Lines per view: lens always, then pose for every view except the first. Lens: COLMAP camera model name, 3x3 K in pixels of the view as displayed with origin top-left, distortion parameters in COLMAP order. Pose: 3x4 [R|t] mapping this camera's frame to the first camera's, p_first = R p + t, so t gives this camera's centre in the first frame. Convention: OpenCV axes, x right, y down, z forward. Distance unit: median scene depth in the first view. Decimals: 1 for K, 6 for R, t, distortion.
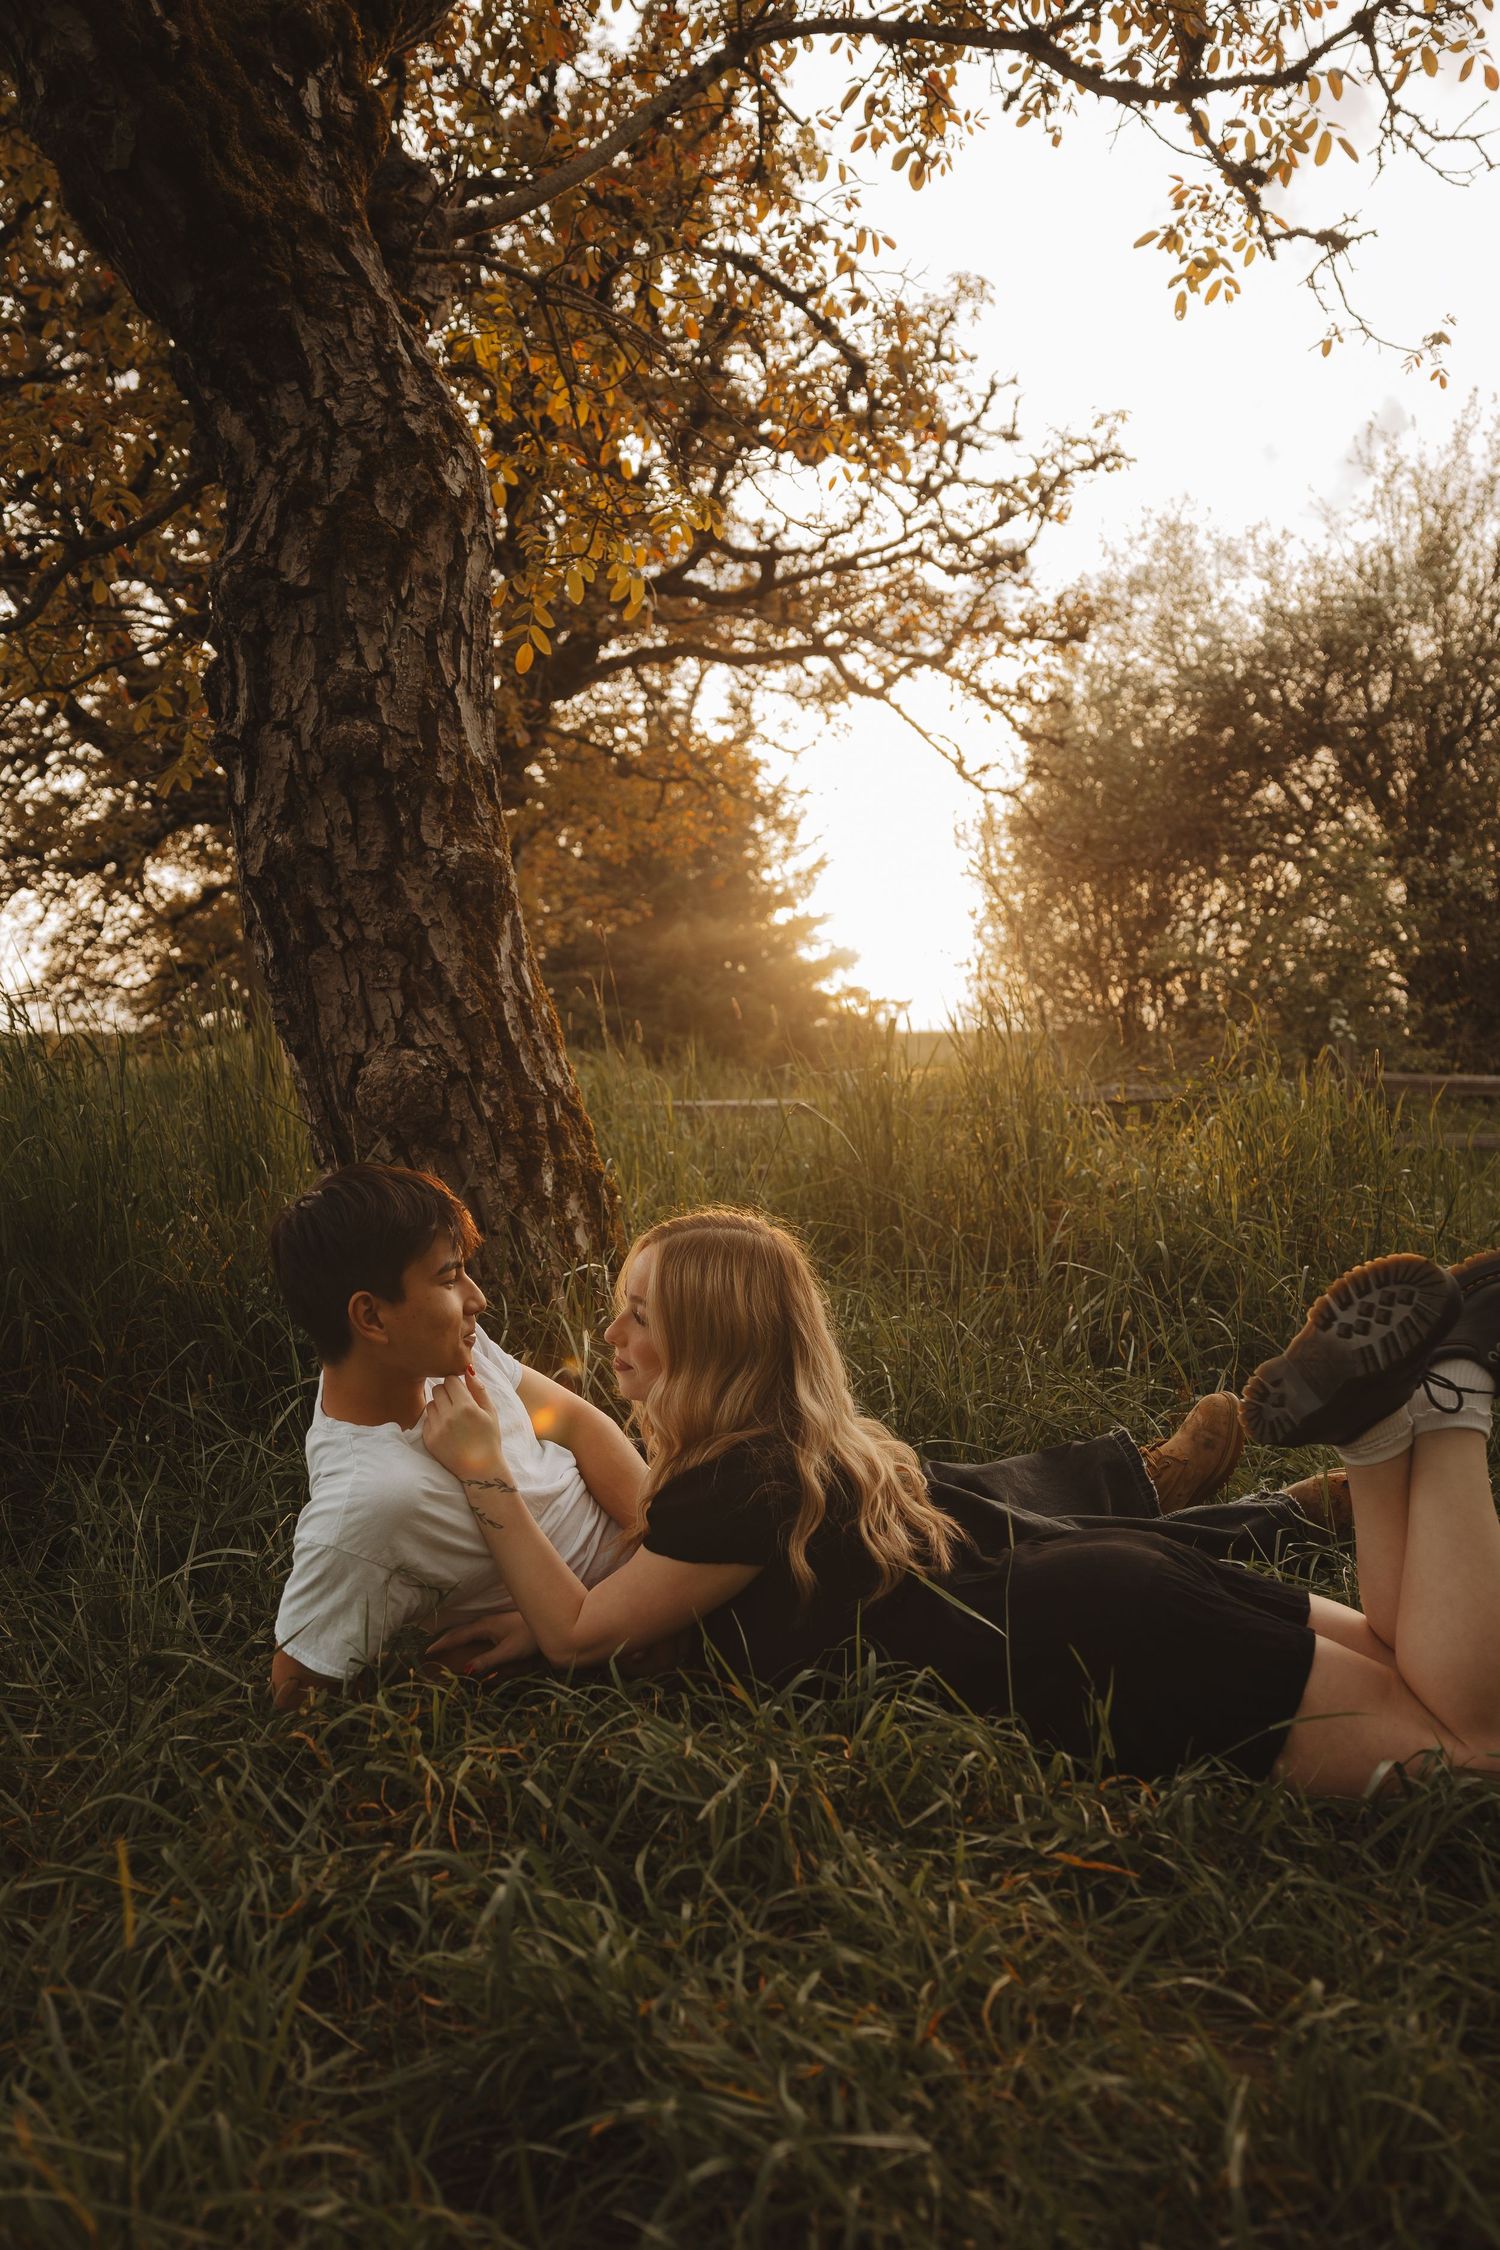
lens RADIAL K [[1836.6, 0, 662.3], [0, 1836.6, 1178.9], [0, 0, 1]] dist [0.013369, -0.000867]
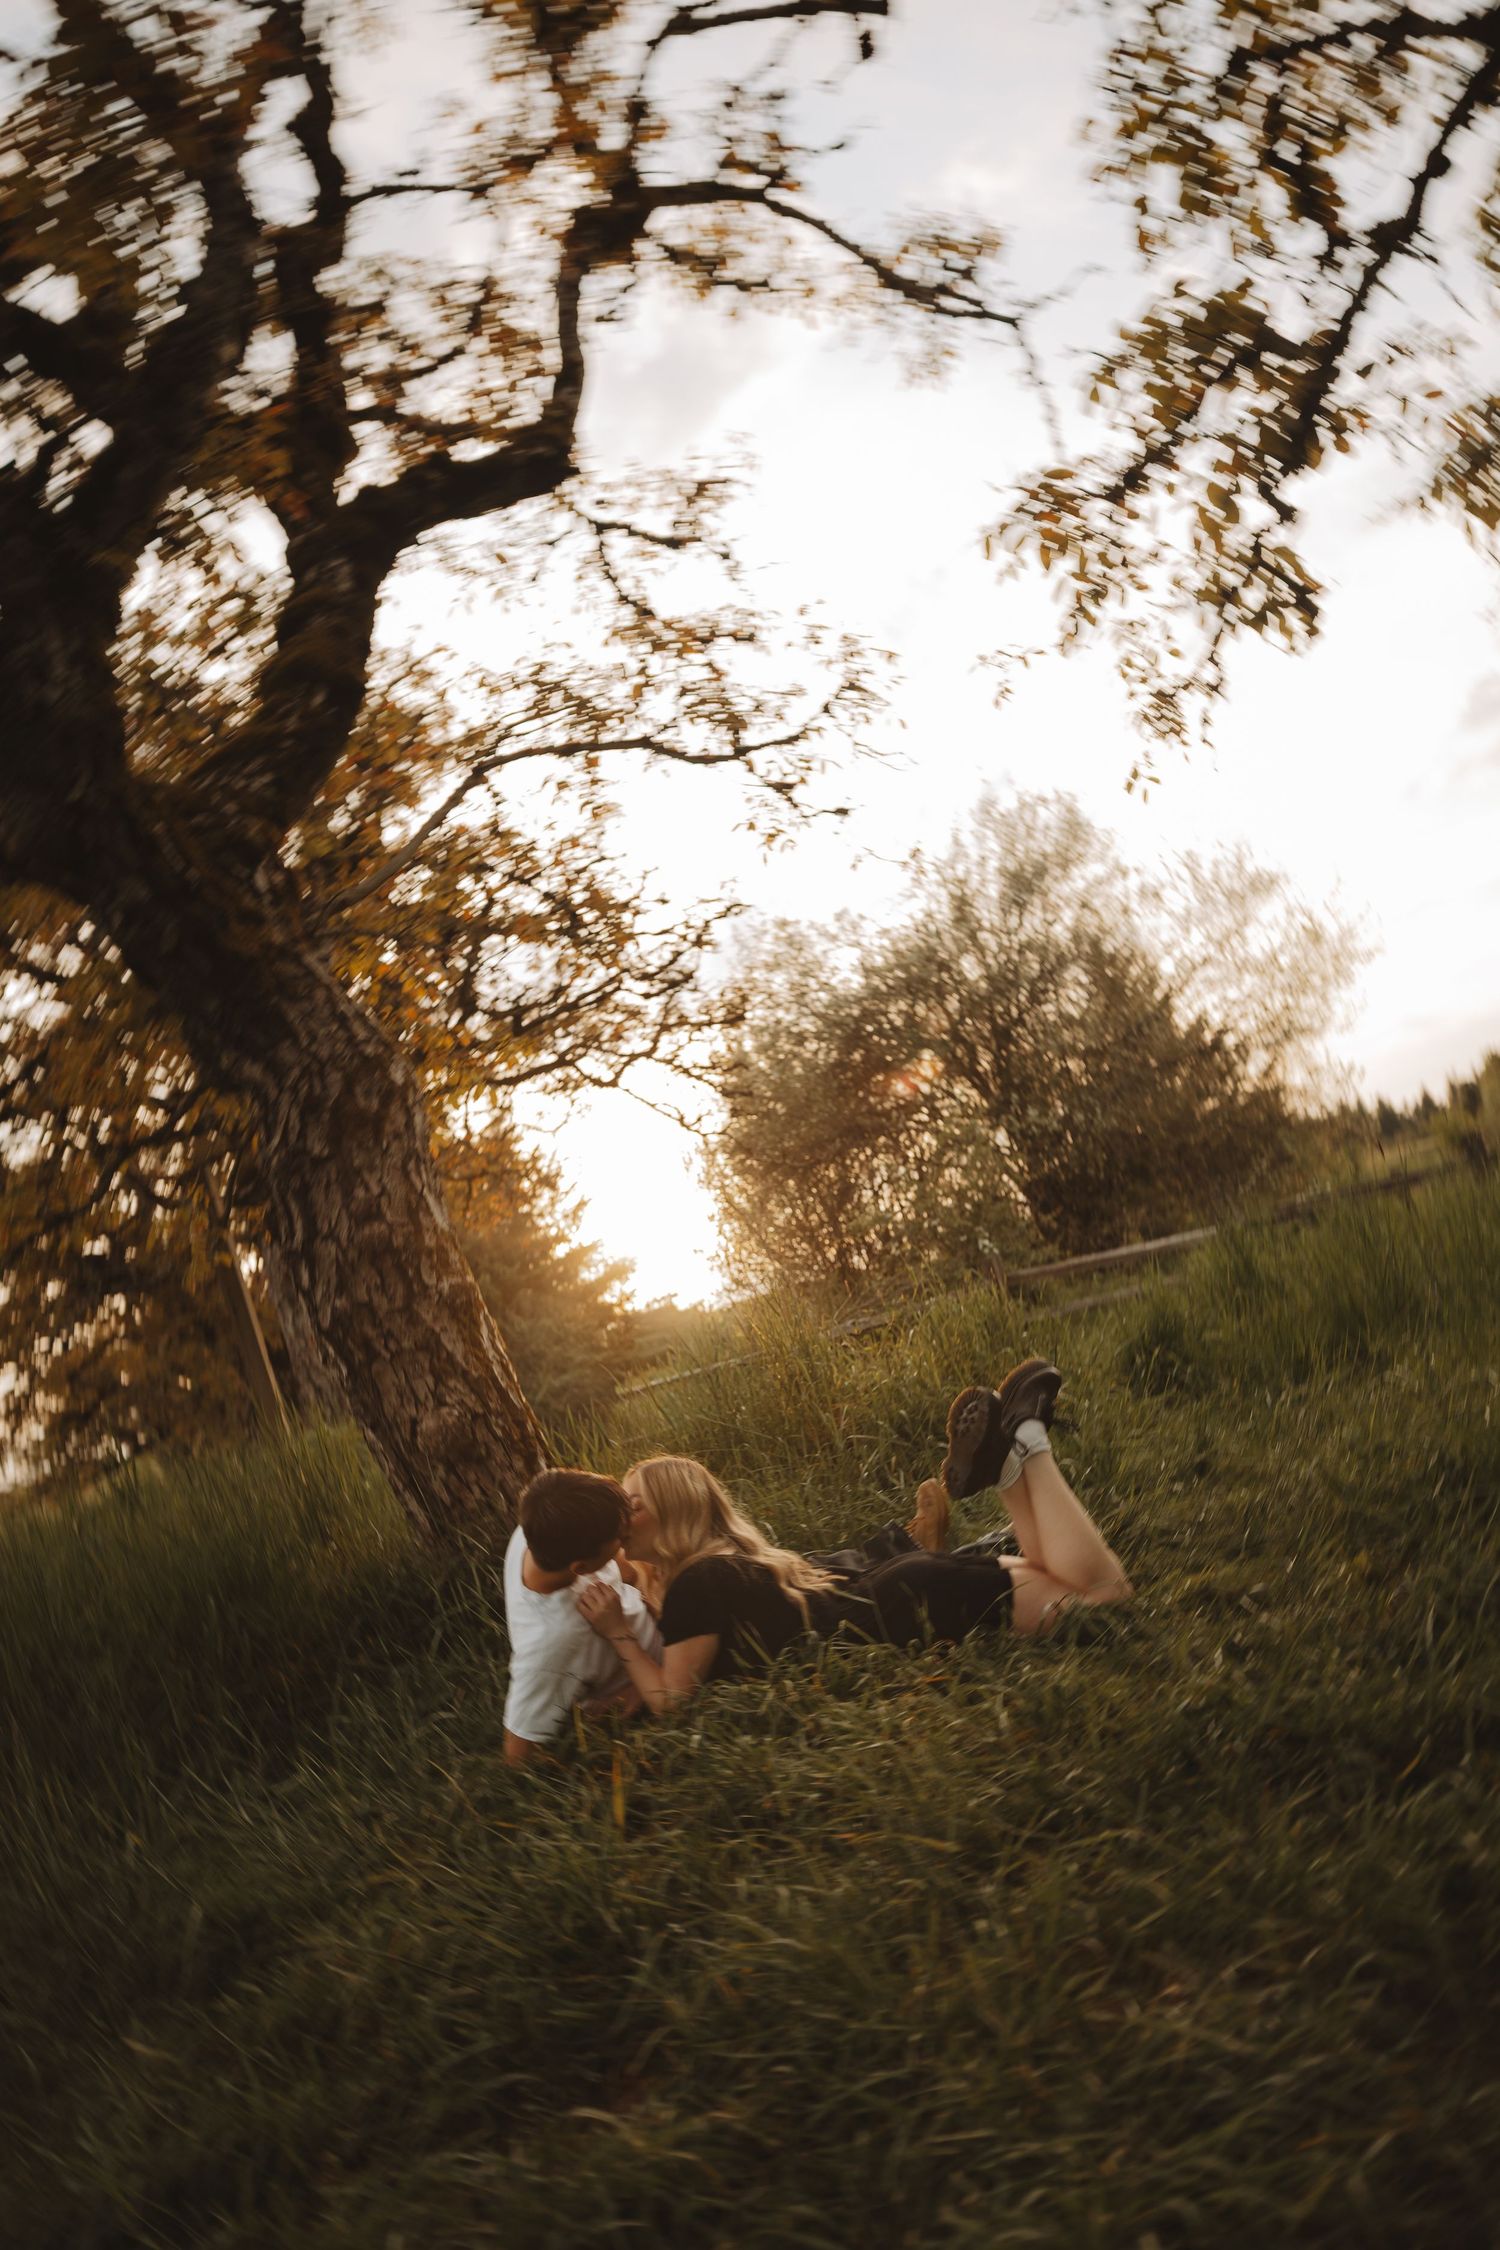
lens RADIAL K [[1526.1, 0, 783.3], [0, 1526.1, 1148.4], [0, 0, 1]] dist [0.007627, 0.005171]
pose [[0.951080, -0.212607, 0.224156, -0.030038], [0.252352, 0.953177, -0.166649, 0.003730], [-0.178230, 0.215063, 0.960199, -0.119252]]
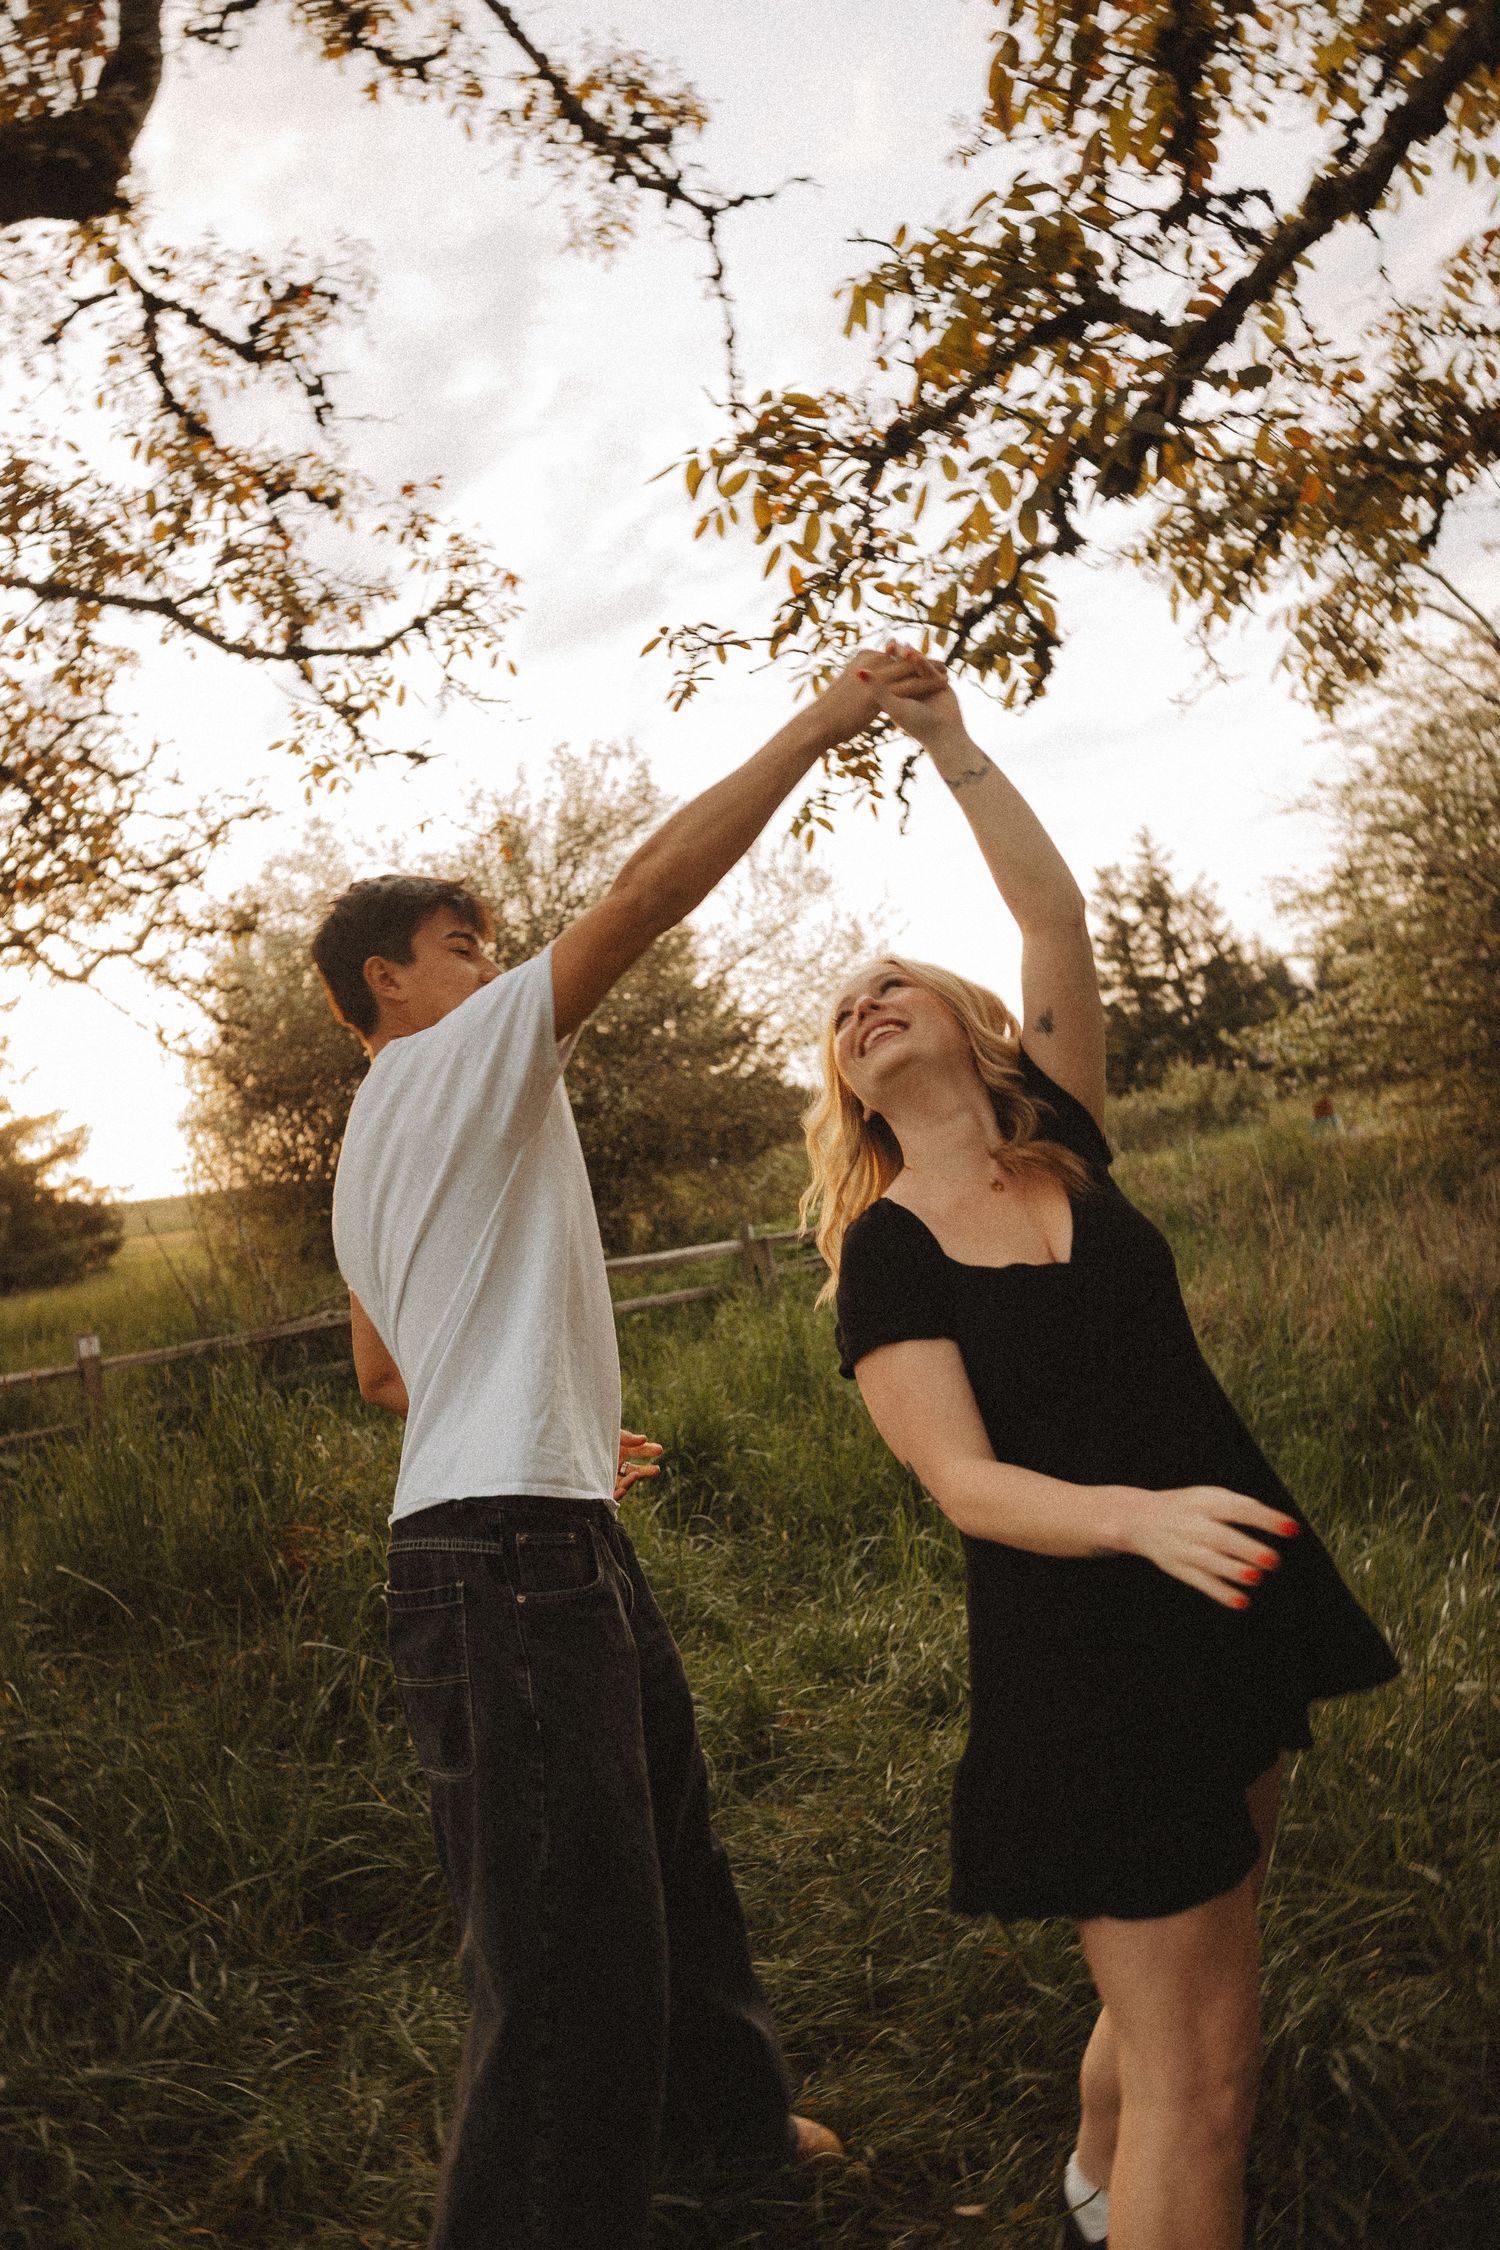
lens RADIAL K [[1504.2, 0, 734.9], [0, 1504.2, 1130.4], [0, 0, 1]] dist [0.027762, -0.002505]
pose [[0.867182, -0.082439, 0.491121, 0.000282], [0.132913, 0.988743, -0.068718, -0.056884], [-0.479927, 0.124867, 0.868377, -0.015080]]
